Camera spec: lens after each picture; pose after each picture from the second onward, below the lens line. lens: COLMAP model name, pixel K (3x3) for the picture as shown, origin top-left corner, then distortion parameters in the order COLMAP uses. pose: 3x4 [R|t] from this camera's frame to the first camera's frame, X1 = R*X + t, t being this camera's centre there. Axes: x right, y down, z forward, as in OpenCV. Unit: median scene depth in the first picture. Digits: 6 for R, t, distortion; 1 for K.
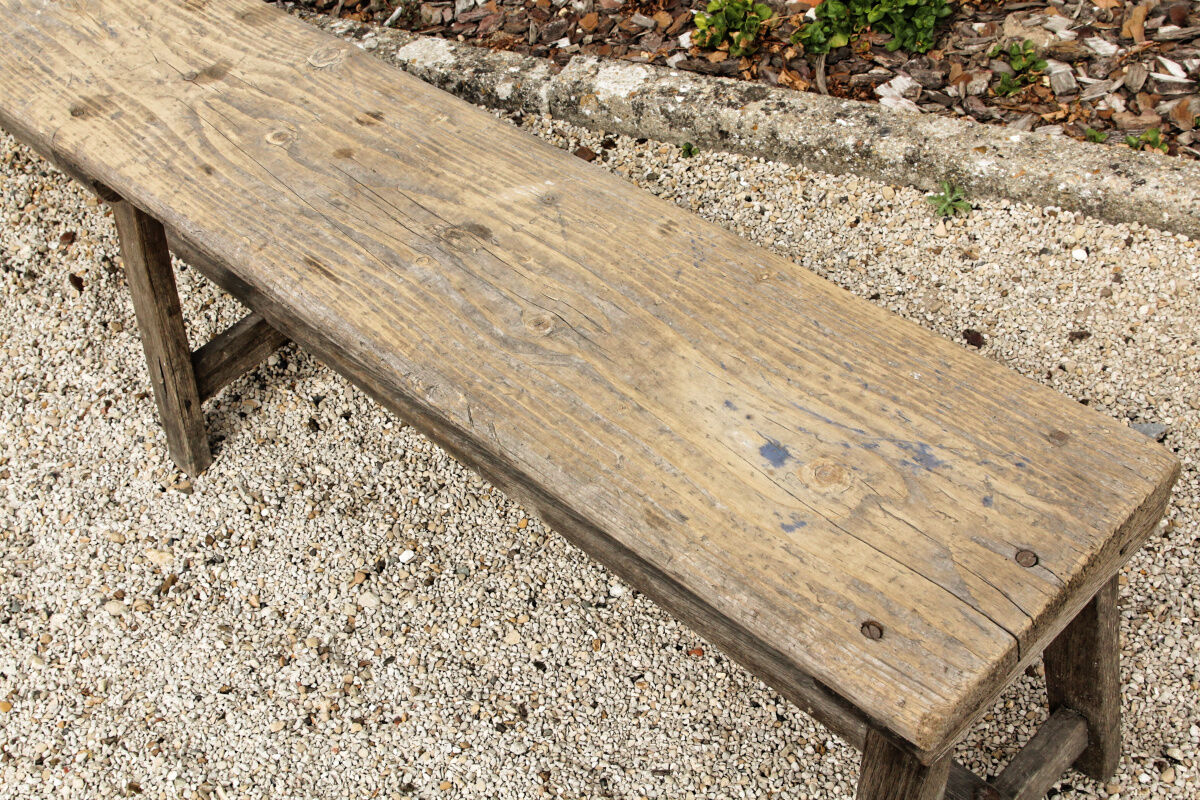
lens RADIAL K [[1549.0, 0, 600.0], [0, 1549.0, 400.0], [0, 0, 1]] dist [0.006589, -0.010374]
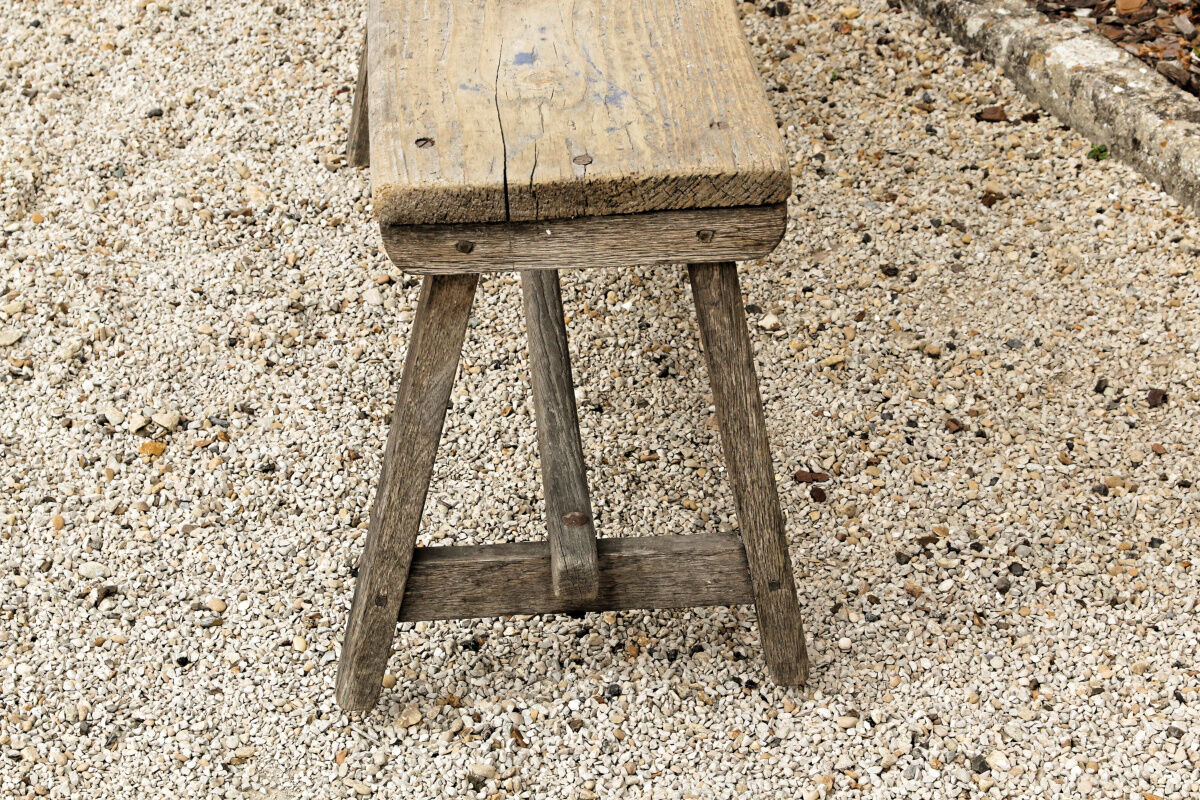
lens RADIAL K [[2800.6, 0, 600.0], [0, 2800.6, 400.0], [0, 0, 1]] dist [0.057599, -0.333546]
pose [[0.761109, 0.424335, -0.490564, 0.683039], [-0.519949, 0.851297, -0.070334, 0.195672], [0.387770, 0.308600, 0.868562, -0.321943]]
